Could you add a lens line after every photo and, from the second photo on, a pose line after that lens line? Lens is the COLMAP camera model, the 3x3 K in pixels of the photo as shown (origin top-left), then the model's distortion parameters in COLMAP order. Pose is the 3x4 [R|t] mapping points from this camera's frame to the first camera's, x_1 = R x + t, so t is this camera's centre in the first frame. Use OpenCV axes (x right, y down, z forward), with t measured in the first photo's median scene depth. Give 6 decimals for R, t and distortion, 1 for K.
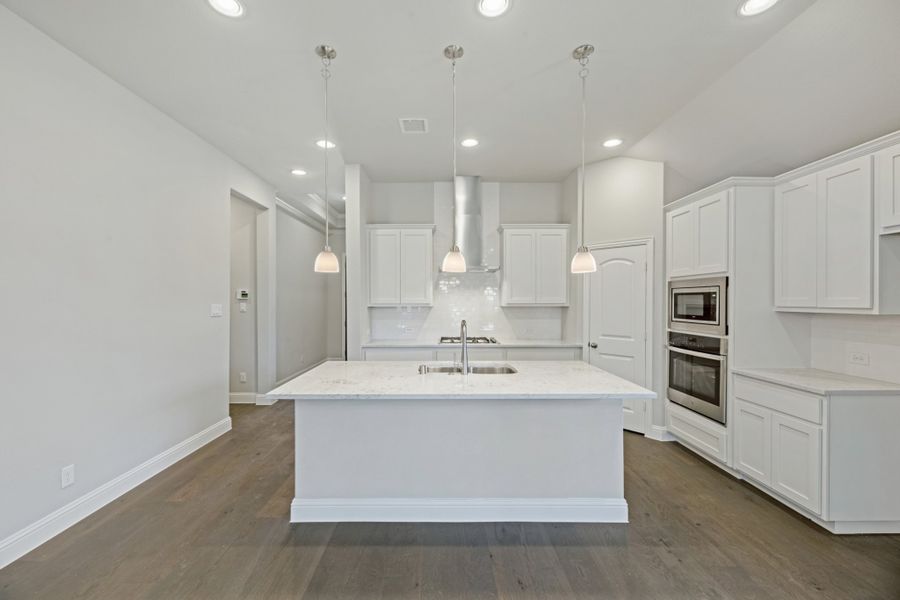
lens RADIAL K [[347.1, 0, 444.8], [0, 347.1, 302.7], [0, 0, 1]] dist [0.004103, 0.000486]
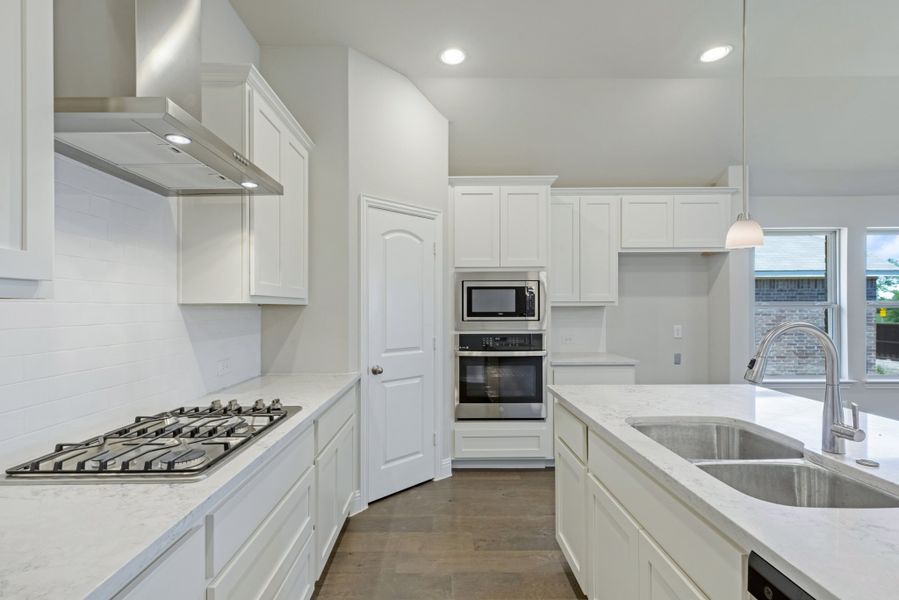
lens RADIAL K [[419.9, 0, 436.4], [0, 419.9, 304.0], [0, 0, 1]] dist [0.032239, -0.000497]
pose [[0.000789, 0.006056, 0.999981, -0.340910], [0.008011, 0.999950, -0.006062, 0.019043], [-0.999968, 0.008016, 0.000741, 1.079769]]
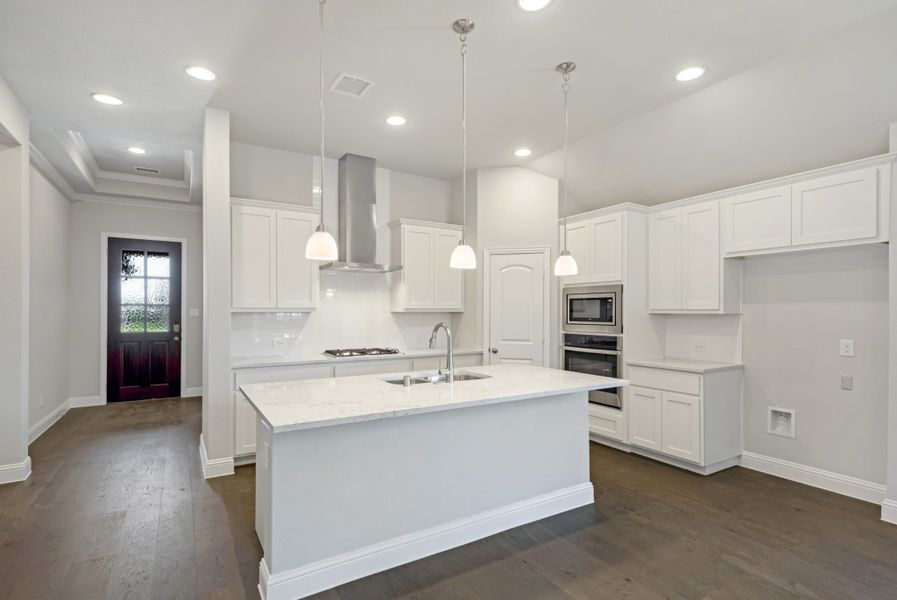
lens RADIAL K [[419.0, 0, 427.0], [0, 419.0, 310.8], [0, 0, 1]] dist [0.032239, -0.000497]
pose [[0.869146, 0.002393, 0.494550, -0.403341], [0.000831, 0.999980, -0.006300, 0.019418], [-0.494555, 0.005886, 0.869126, 0.057506]]
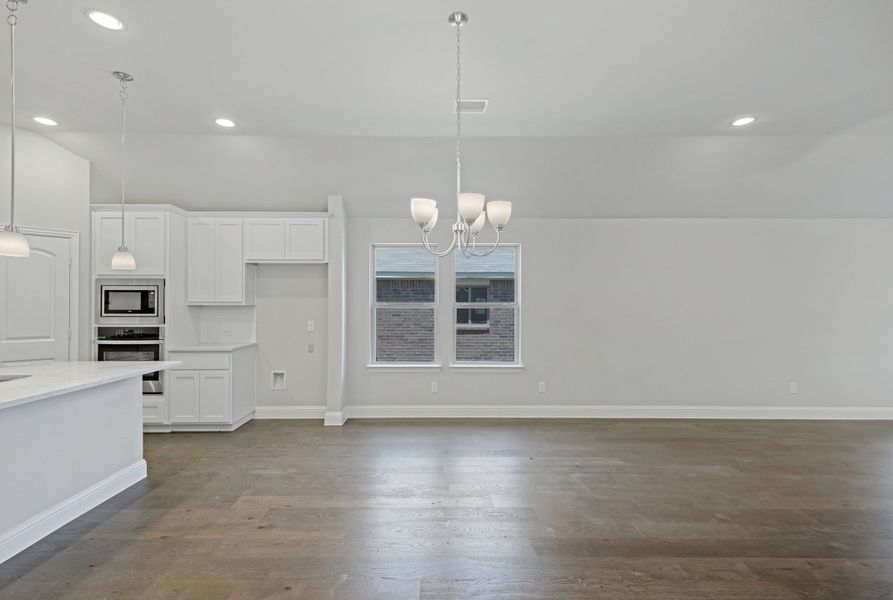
lens RADIAL K [[448.3, 0, 425.2], [0, 448.3, 300.8], [0, 0, 1]] dist [0.004068, 0.000657]
pose [[0.030150, 0.007298, 0.999519, -0.686114], [0.004375, 0.999963, -0.007433, 0.019775], [-0.999536, 0.004597, 0.030117, -0.020027]]
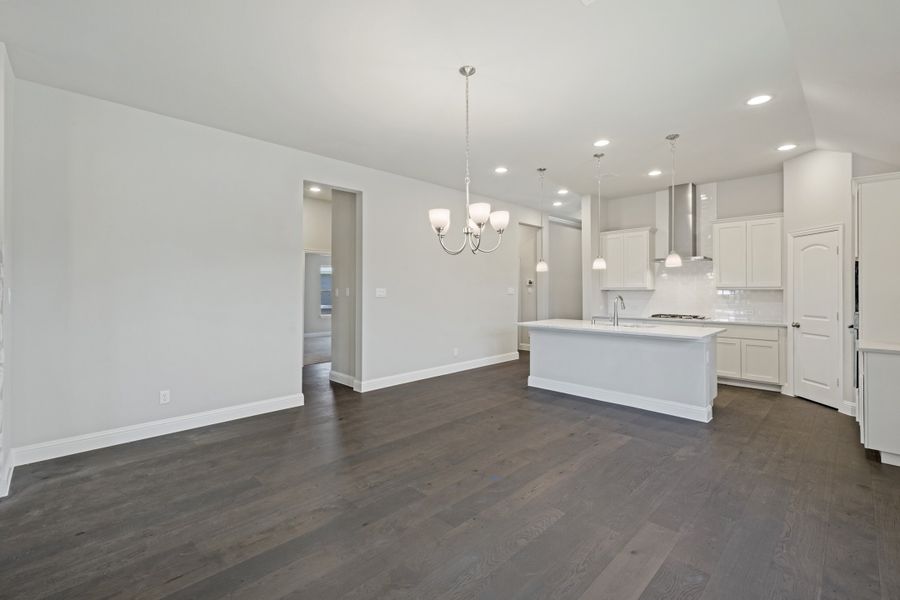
lens RADIAL K [[380.2, 0, 472.7], [0, 380.2, 290.4], [0, 0, 1]] dist [-0.008724, -0.000001]
pose [[0.721195, 0.000885, -0.692731, 0.620308], [-0.000715, 1.000000, 0.000533, 0.018096], [0.692732, 0.000111, 0.721195, -0.642975]]
